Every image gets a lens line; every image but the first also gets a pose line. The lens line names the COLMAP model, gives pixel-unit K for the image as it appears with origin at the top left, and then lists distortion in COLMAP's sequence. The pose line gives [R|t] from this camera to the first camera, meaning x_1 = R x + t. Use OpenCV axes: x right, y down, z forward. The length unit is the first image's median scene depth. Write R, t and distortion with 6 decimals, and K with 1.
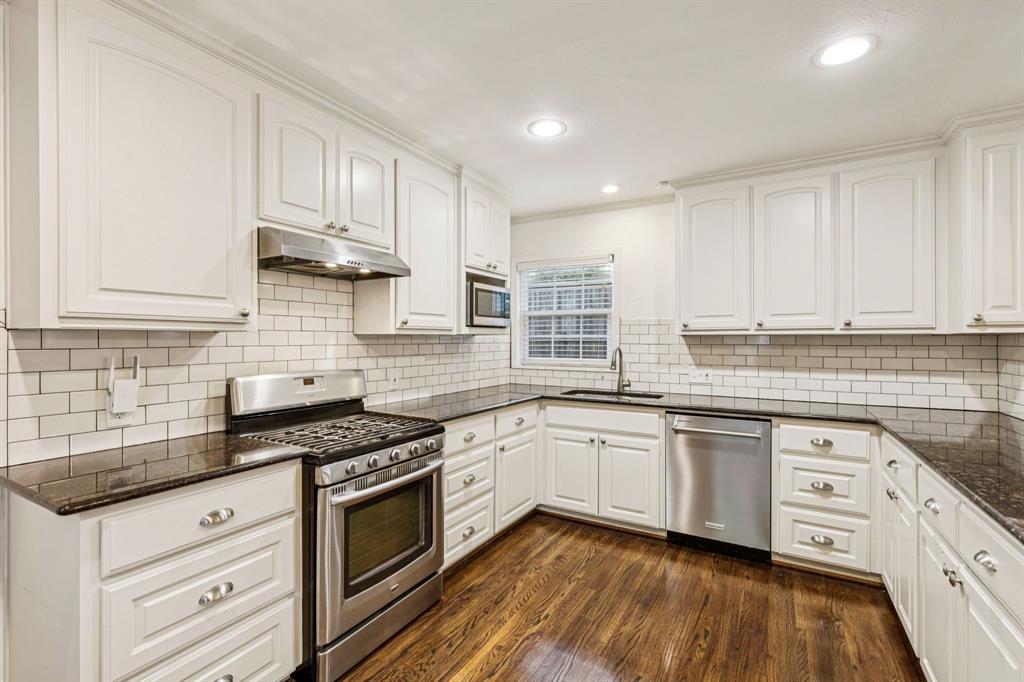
lens RADIAL K [[456.2, 0, 512.0], [0, 456.2, 341.0], [0, 0, 1]] dist [0.013108, -0.000141]
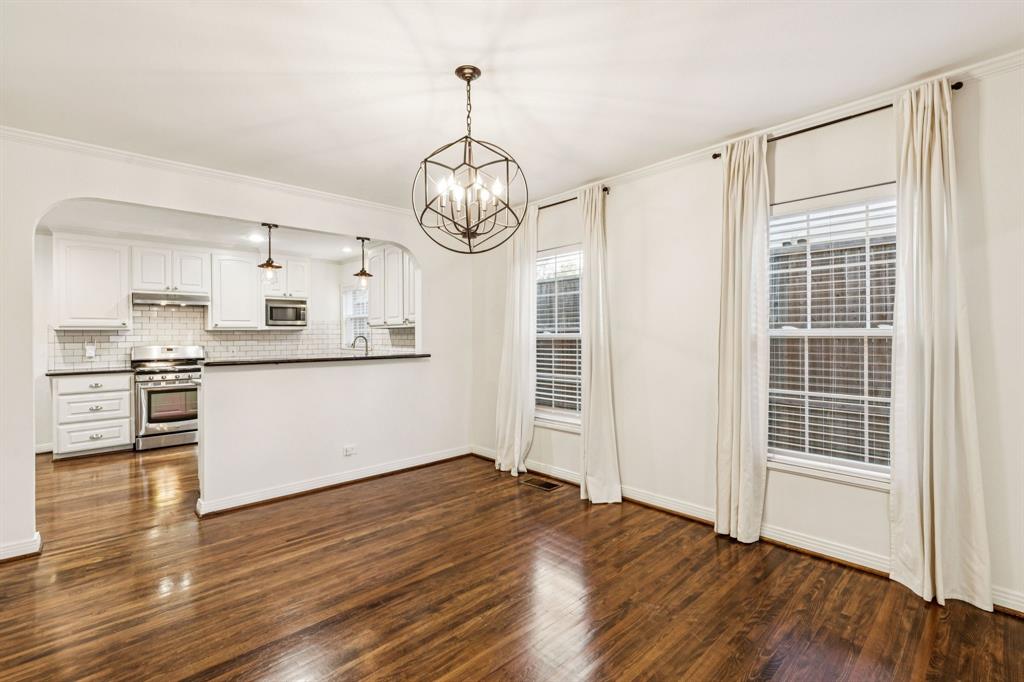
lens RADIAL K [[469.2, 0, 512.0], [0, 469.2, 341.0], [0, 0, 1]] dist [0.000904, -0.000124]
pose [[0.957511, -0.003286, -0.288379, 1.970991], [0.008099, 0.999847, 0.015500, 0.016136], [0.288284, -0.017177, 0.957391, -0.857215]]
